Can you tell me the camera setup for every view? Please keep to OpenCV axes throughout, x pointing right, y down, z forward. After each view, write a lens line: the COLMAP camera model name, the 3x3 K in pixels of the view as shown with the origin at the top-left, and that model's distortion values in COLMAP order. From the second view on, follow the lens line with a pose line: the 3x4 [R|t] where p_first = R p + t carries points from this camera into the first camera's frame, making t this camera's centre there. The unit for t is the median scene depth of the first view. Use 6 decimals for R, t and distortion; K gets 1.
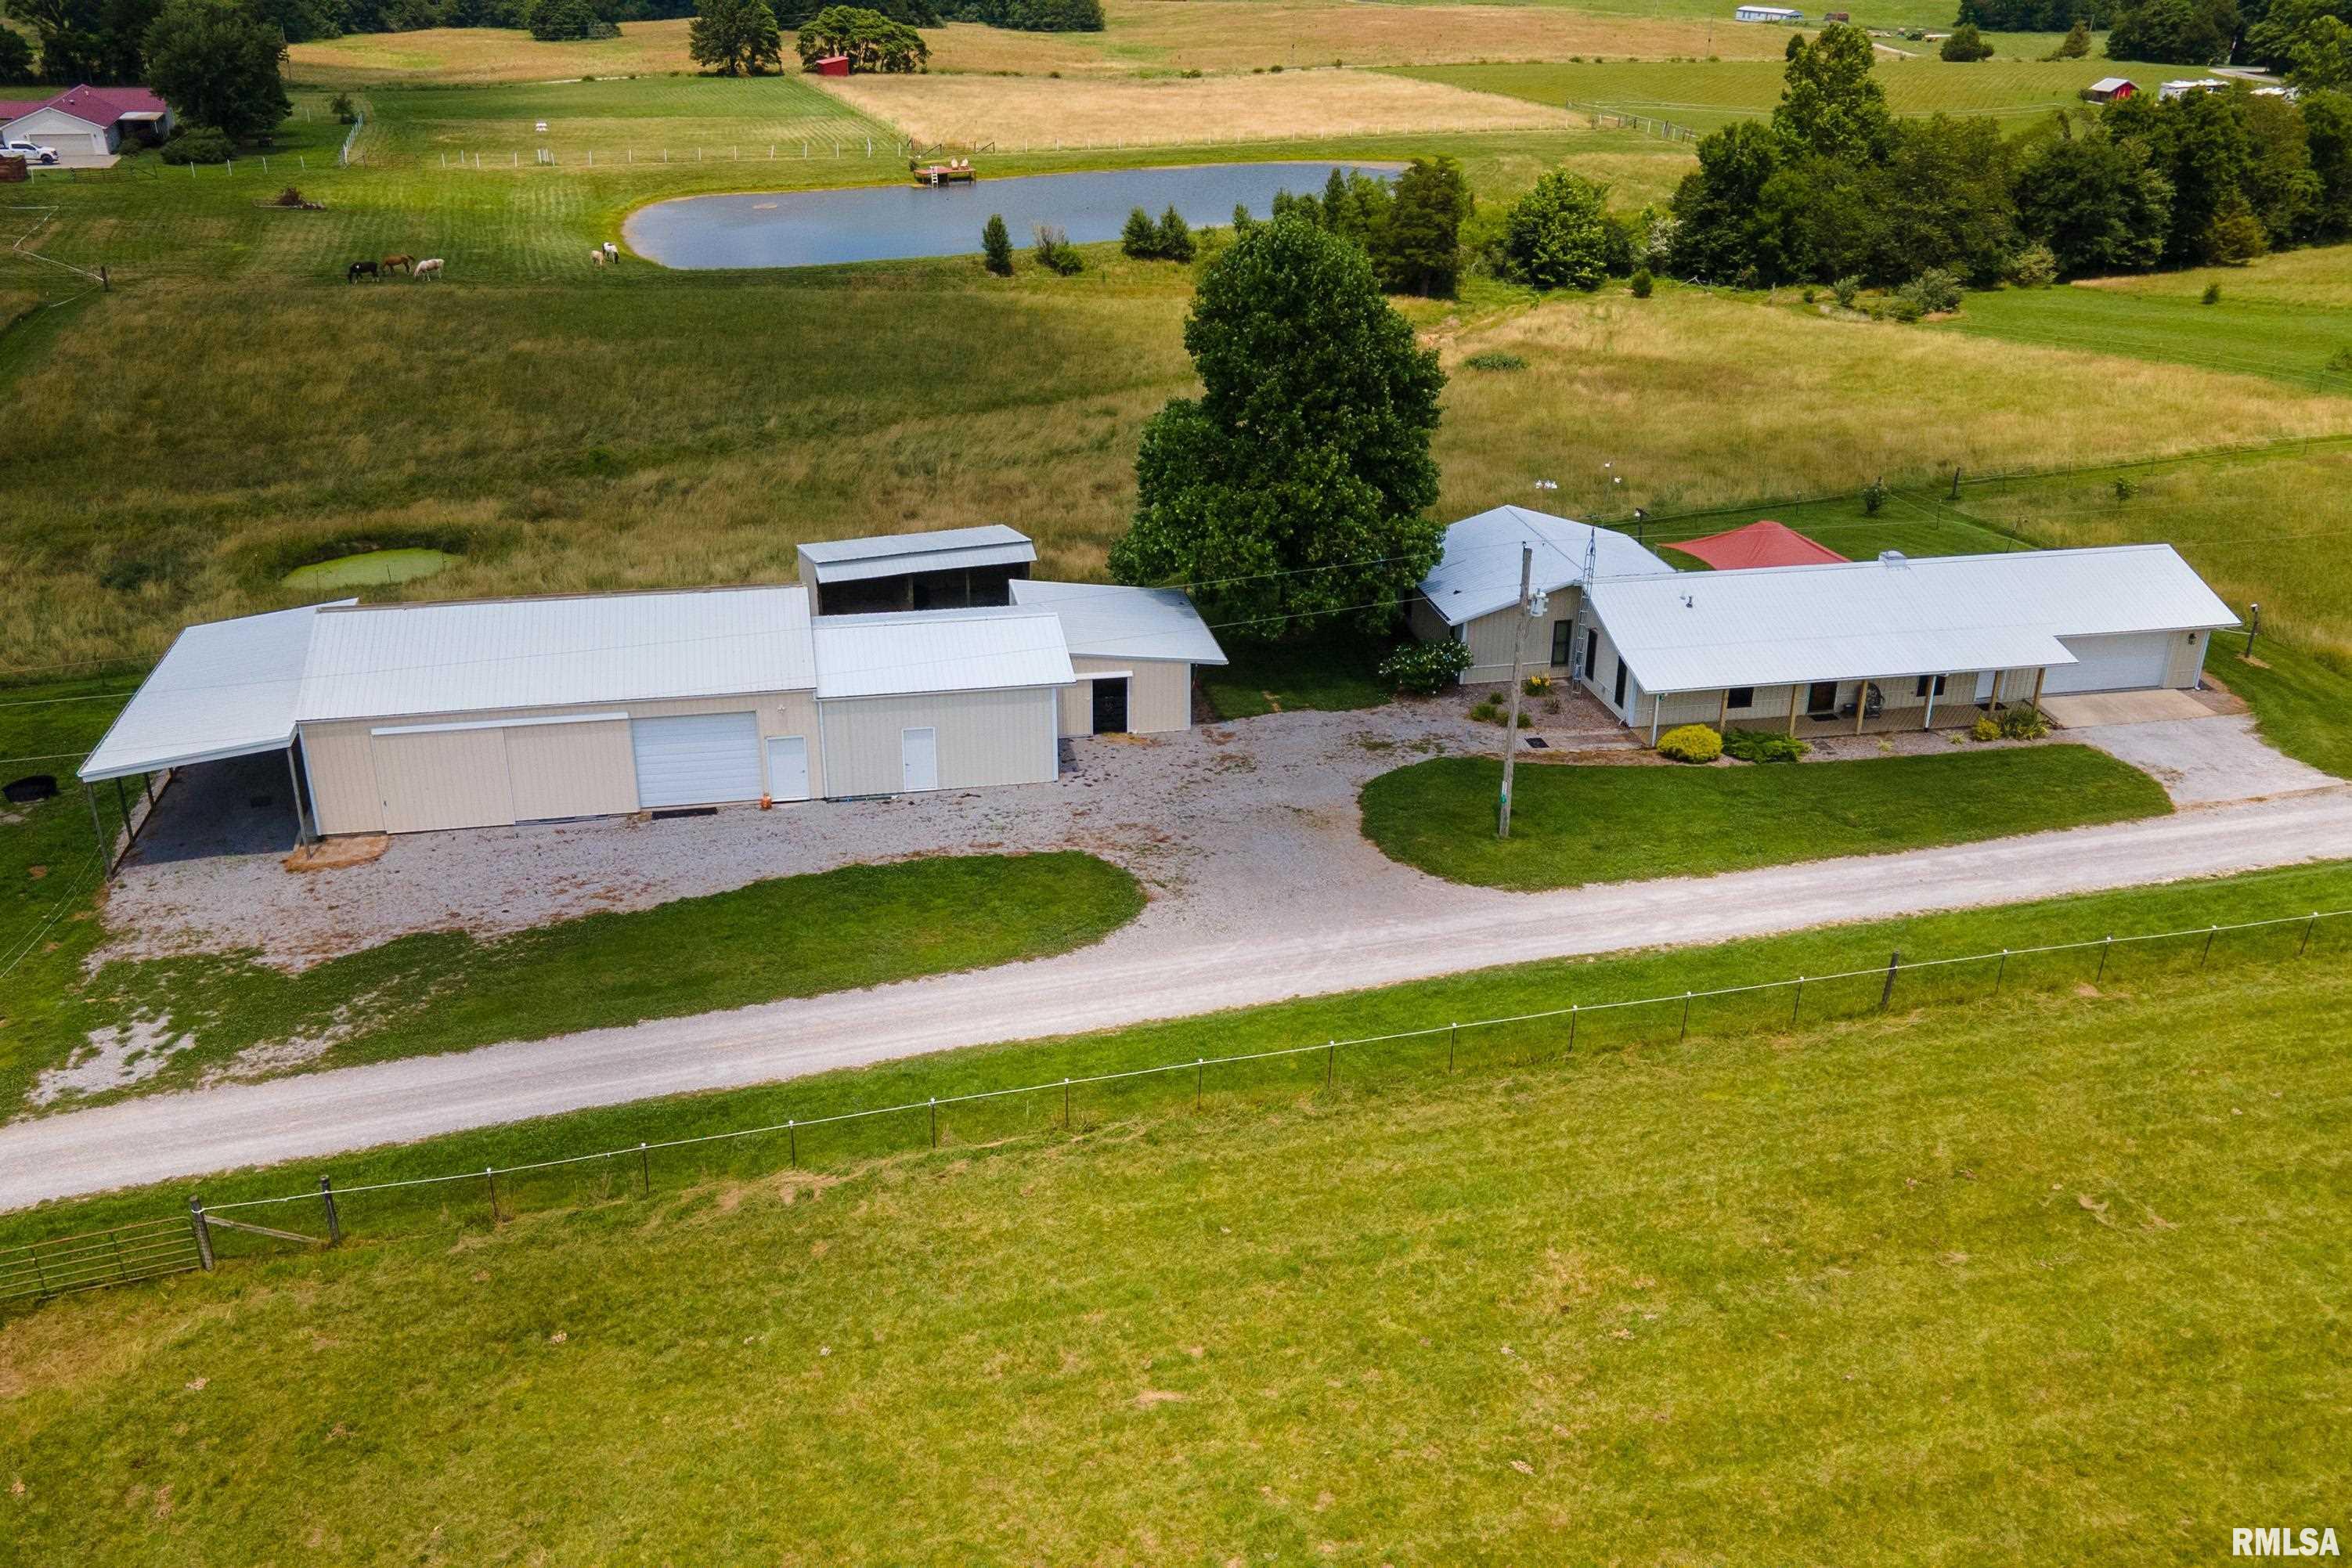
lens RADIAL K [[2043.5, 0, 1107.2], [0, 2043.5, 821.6], [0, 0, 1]] dist [0.025246, 0.021383]
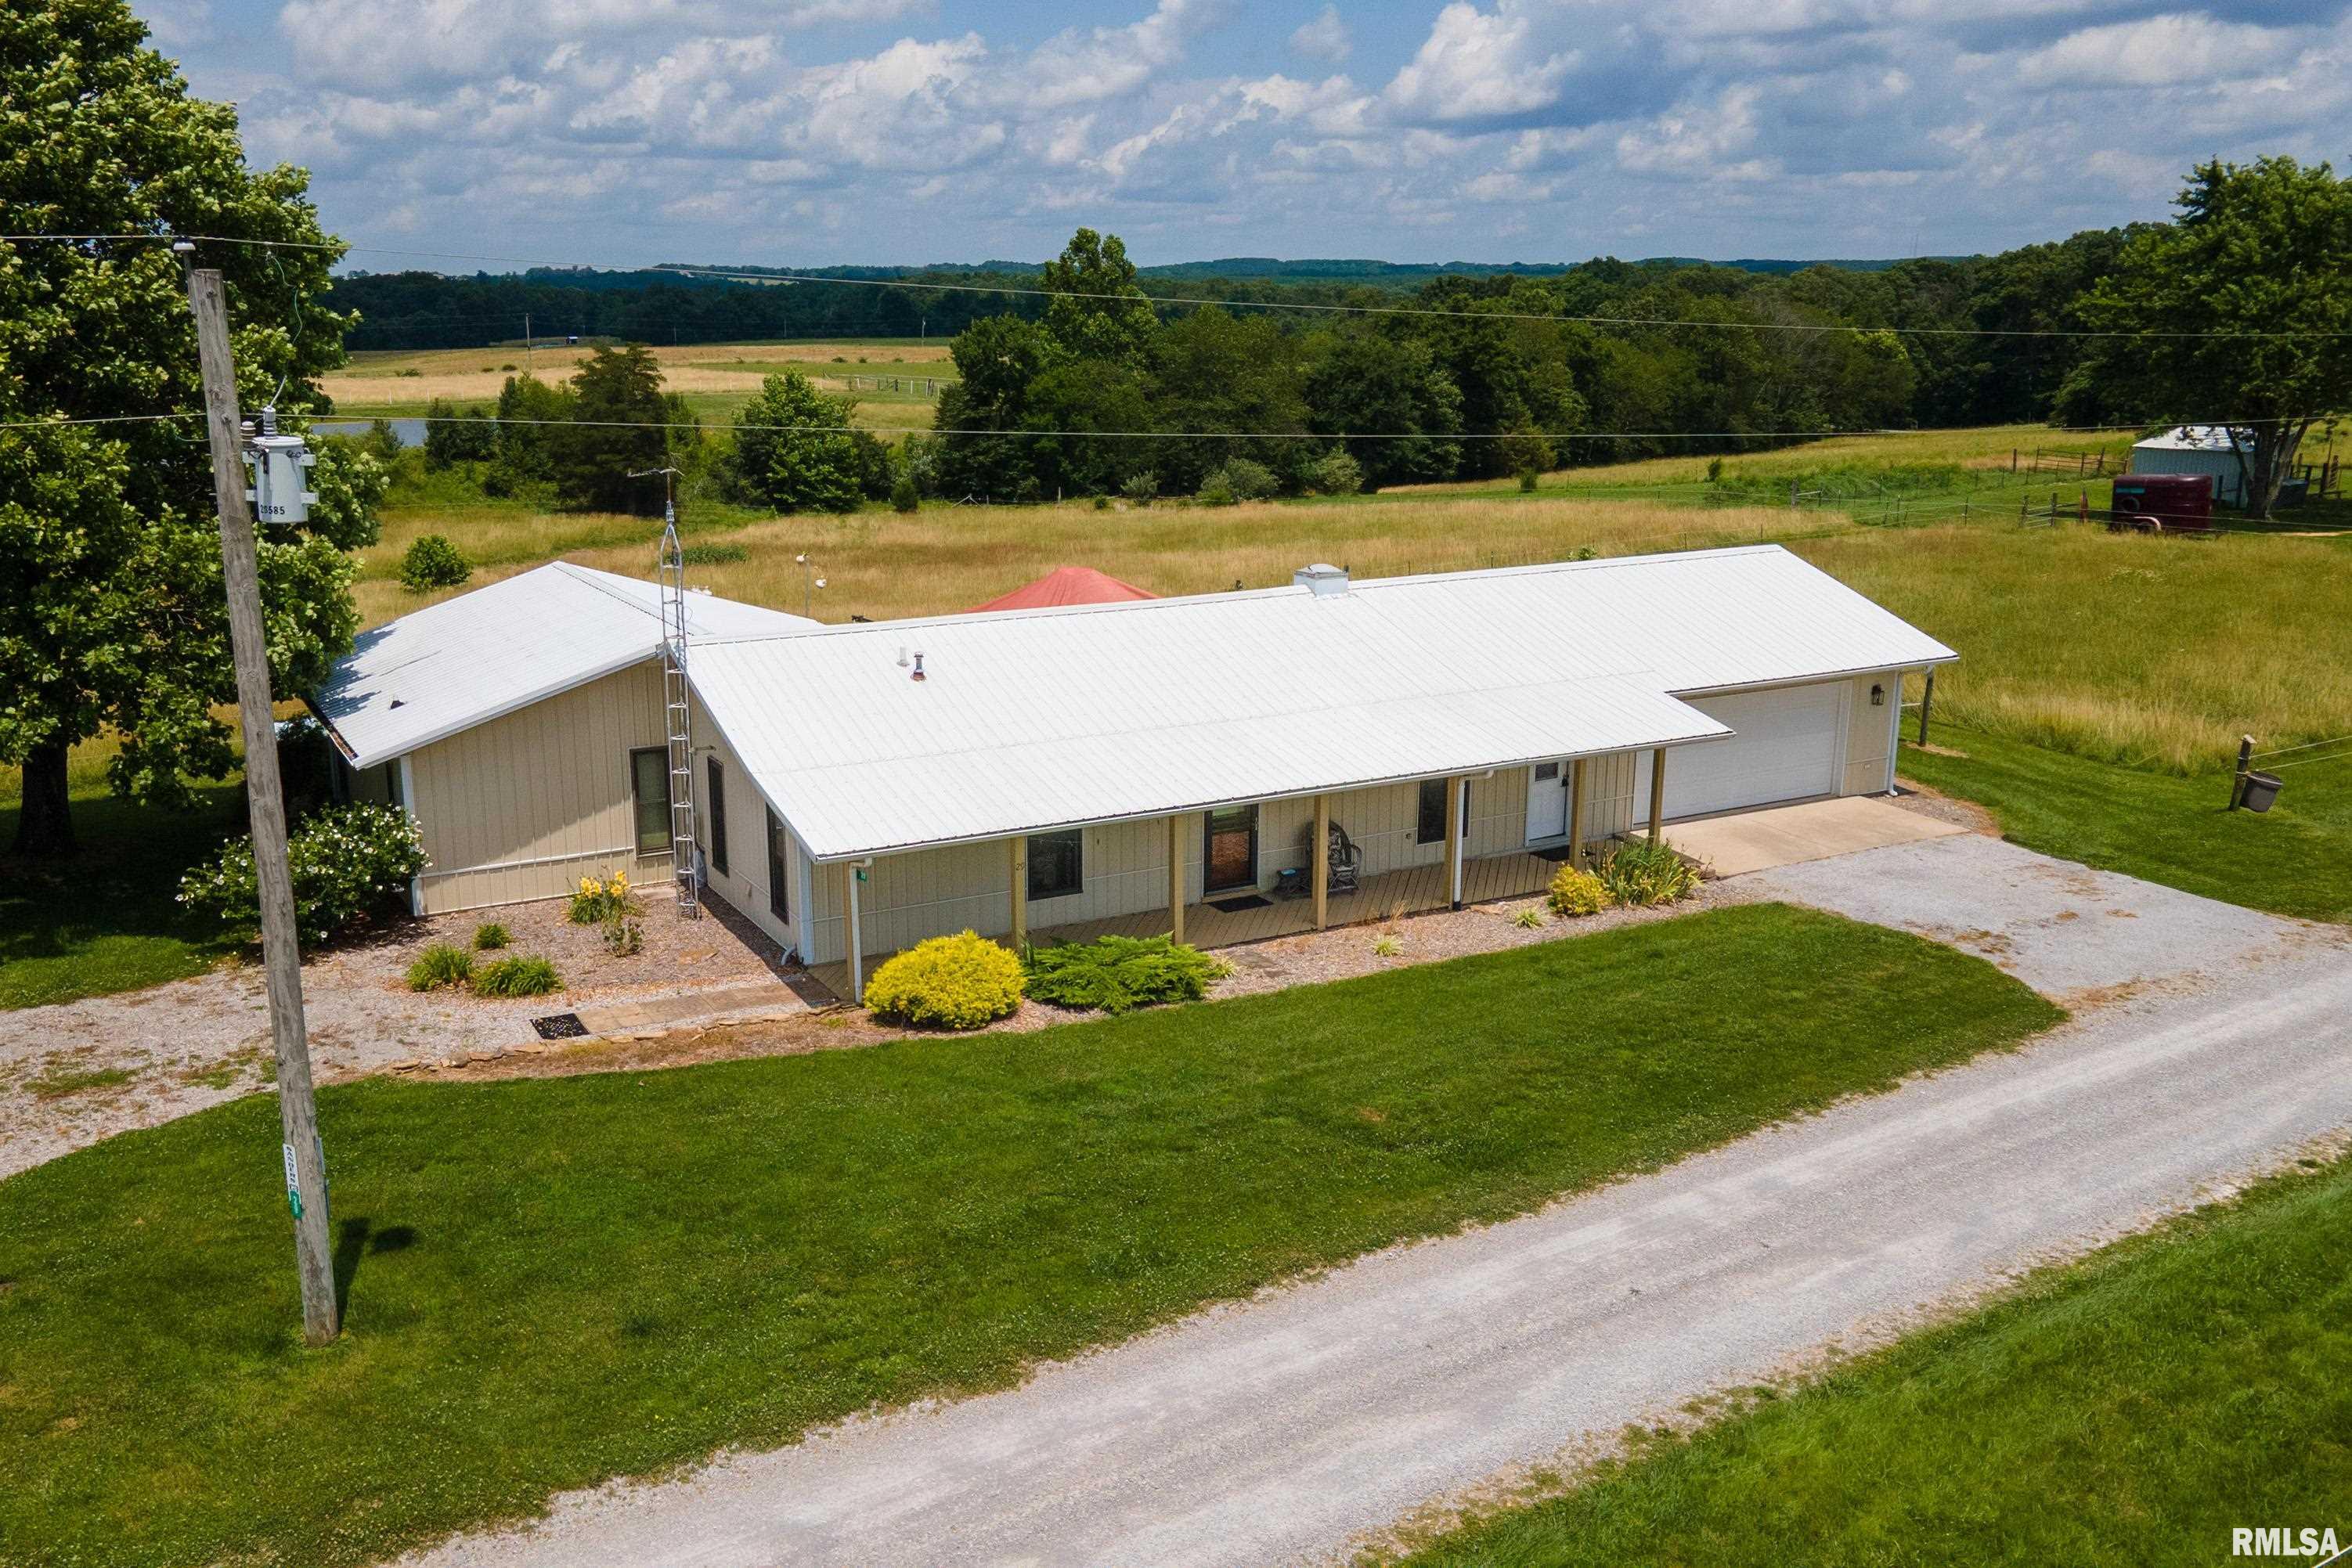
lens RADIAL K [[2043.5, 0, 1107.2], [0, 2043.5, 821.6], [0, 0, 1]] dist [0.025246, 0.021383]
pose [[0.947757, -0.076387, 0.309714, 0.190600], [0.129283, 0.979573, -0.154022, -0.003995], [-0.291622, 0.186016, 0.938272, 0.603411]]
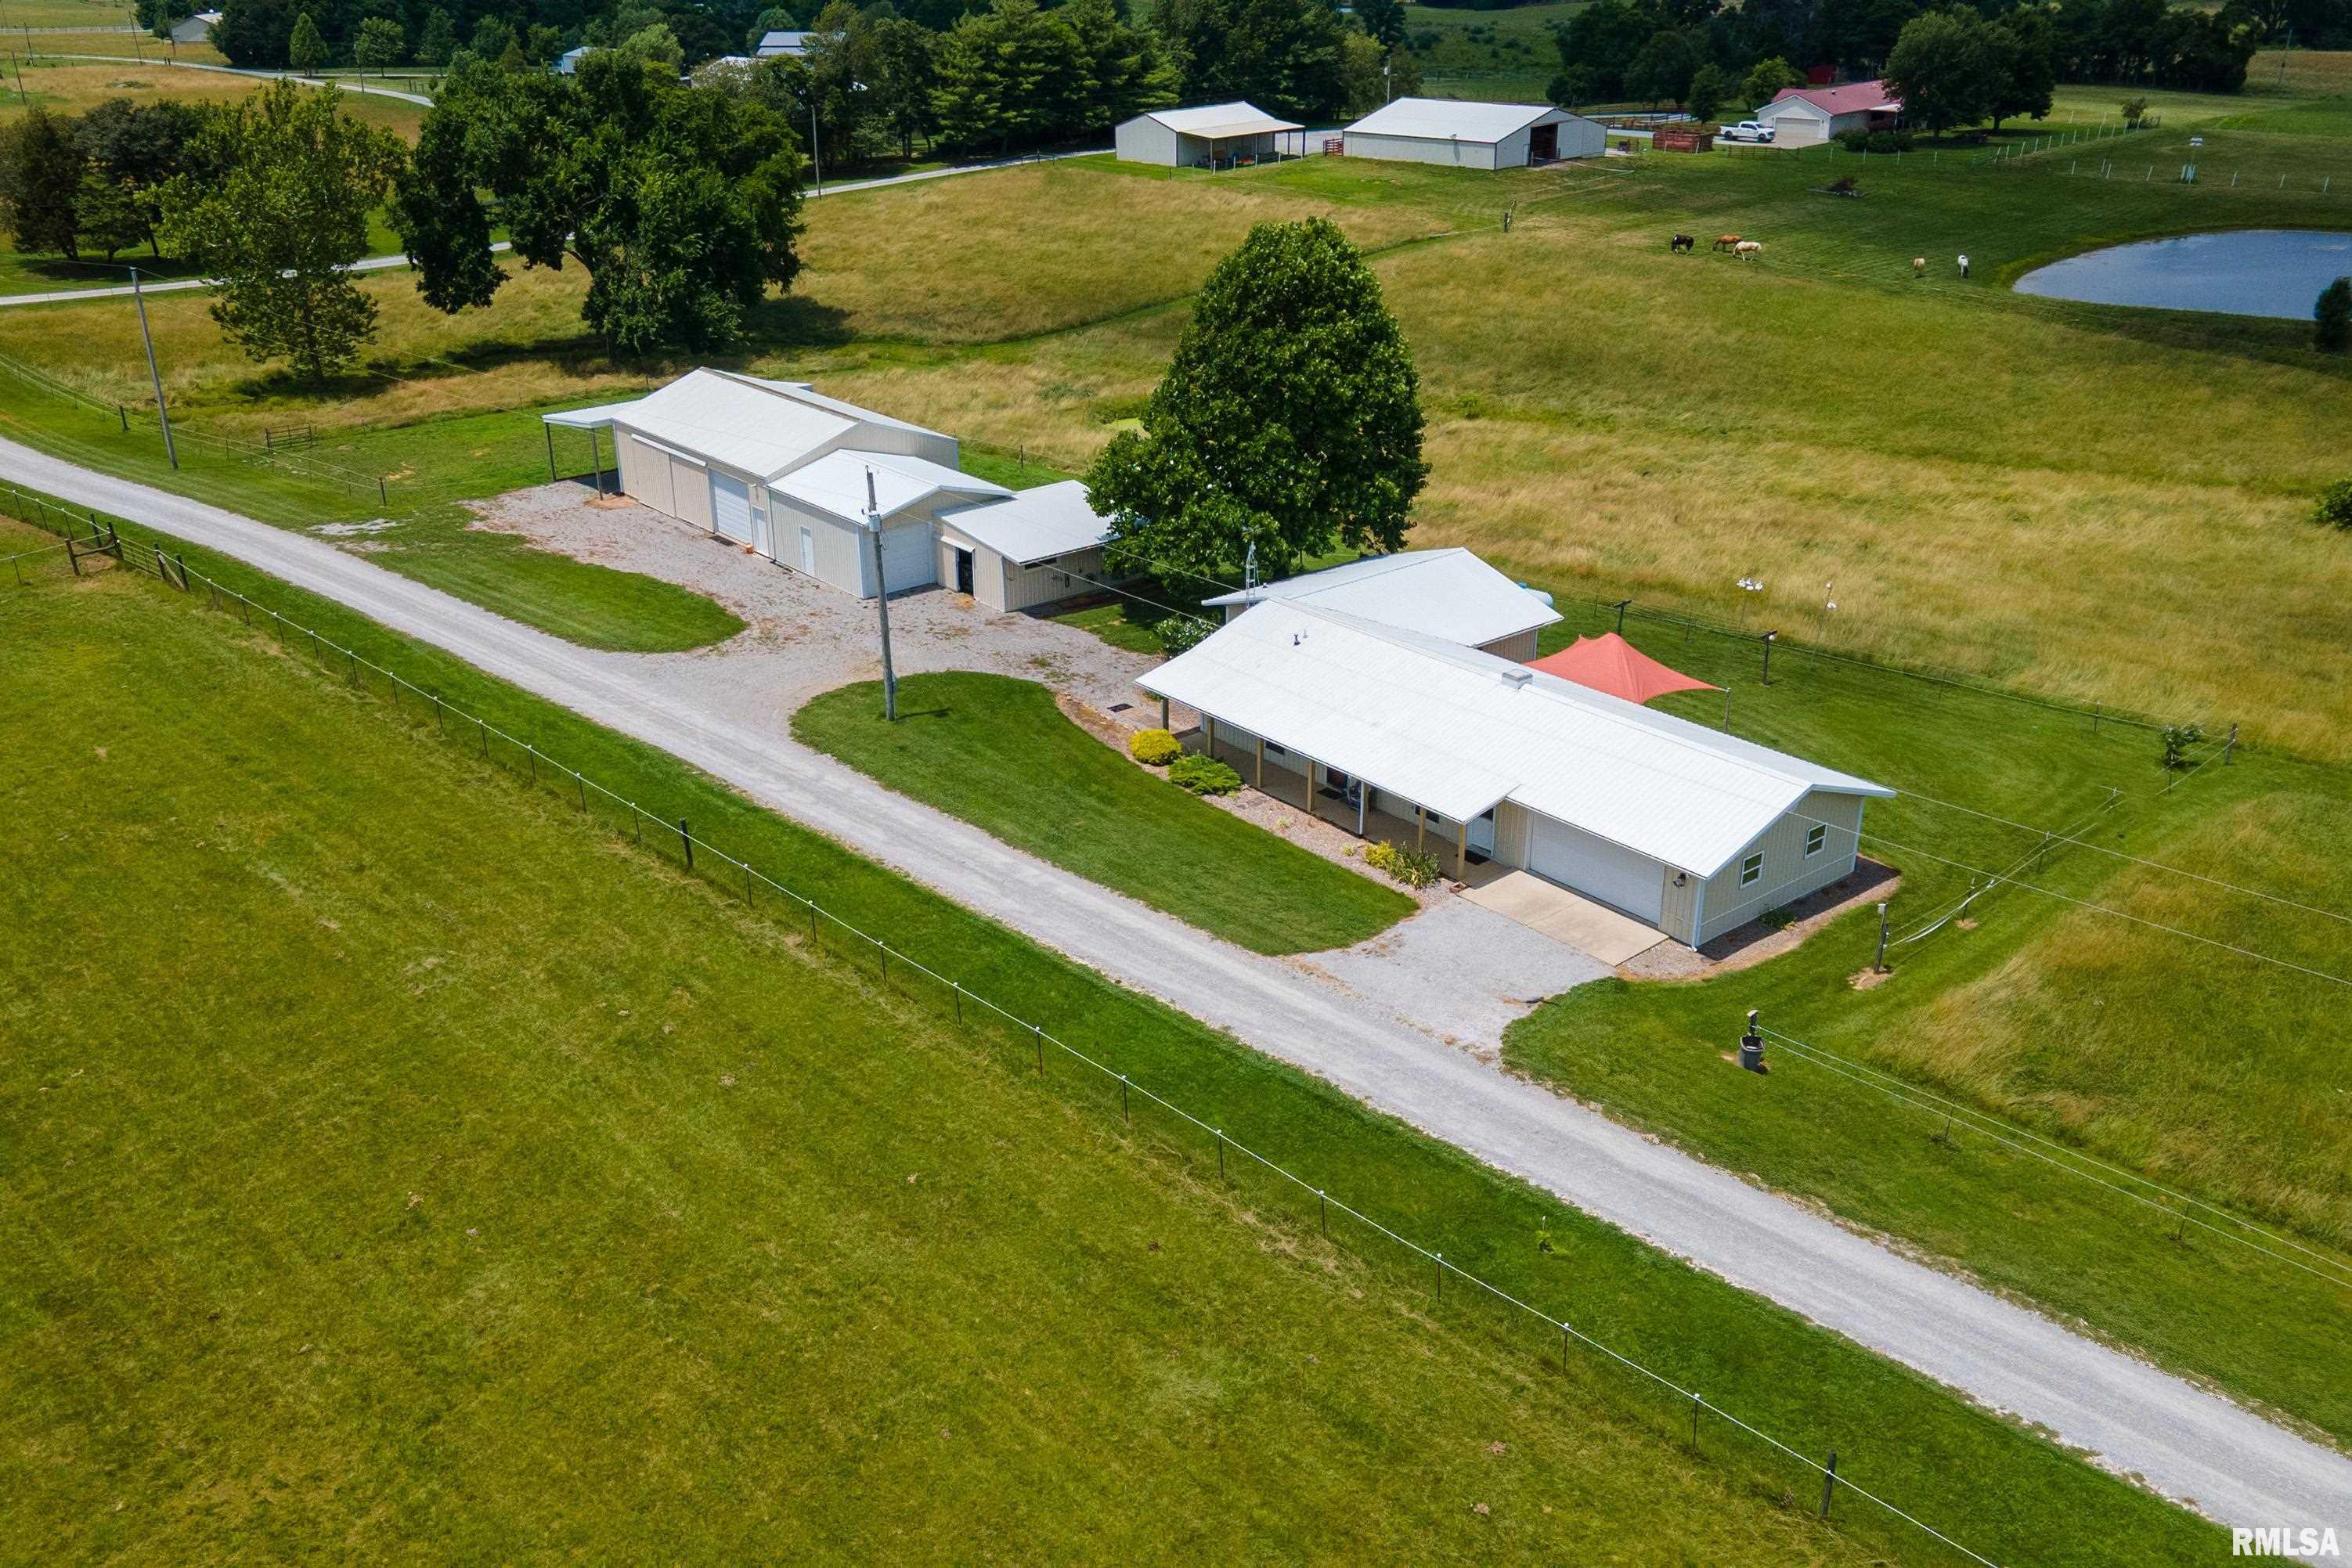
lens RADIAL K [[2027.7, 0, 1105.9], [0, 2027.7, 784.6], [0, 0, 1]] dist [0.108807, -0.296280]
pose [[0.487477, 0.348831, -0.800427, 1.067334], [-0.360831, 0.915268, 0.179126, -0.188515], [0.795089, 0.201499, 0.572041, 0.385421]]
